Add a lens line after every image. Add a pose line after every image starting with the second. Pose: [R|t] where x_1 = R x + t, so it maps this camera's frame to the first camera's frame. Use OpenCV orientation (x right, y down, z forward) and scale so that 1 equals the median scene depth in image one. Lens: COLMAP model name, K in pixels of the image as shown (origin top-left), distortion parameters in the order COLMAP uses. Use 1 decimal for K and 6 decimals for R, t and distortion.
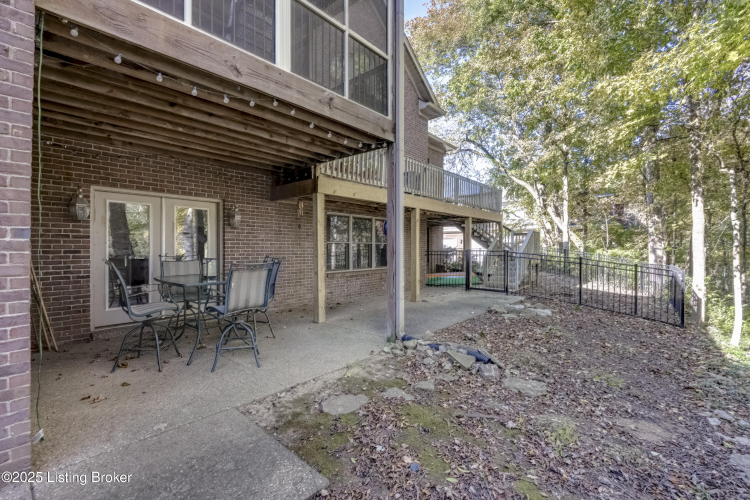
lens RADIAL K [[293.9, 0, 382.9], [0, 293.9, 249.5], [0, 0, 1]] dist [-0.003181, 0.000024]
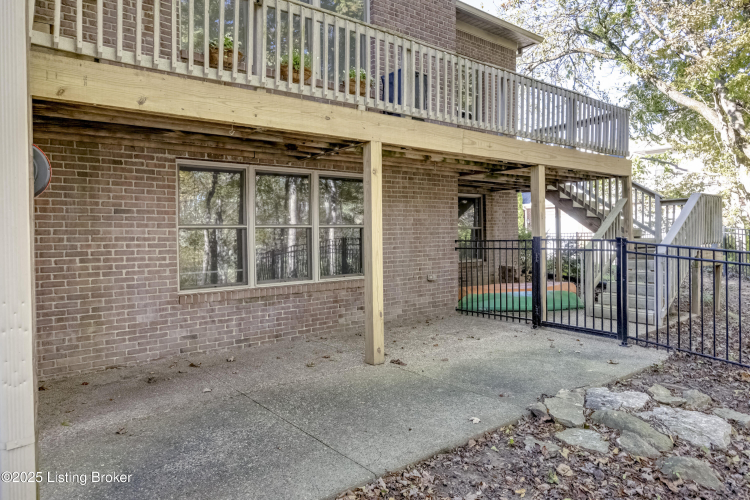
lens RADIAL K [[467.2, 0, 370.5], [0, 467.2, 235.2], [0, 0, 1]] dist [-0.001353, 0.002239]
pose [[0.983867, -0.015383, -0.178238, 0.130890], [0.014785, 0.999880, -0.004683, -0.001786], [0.178288, 0.001972, 0.983976, 0.197783]]
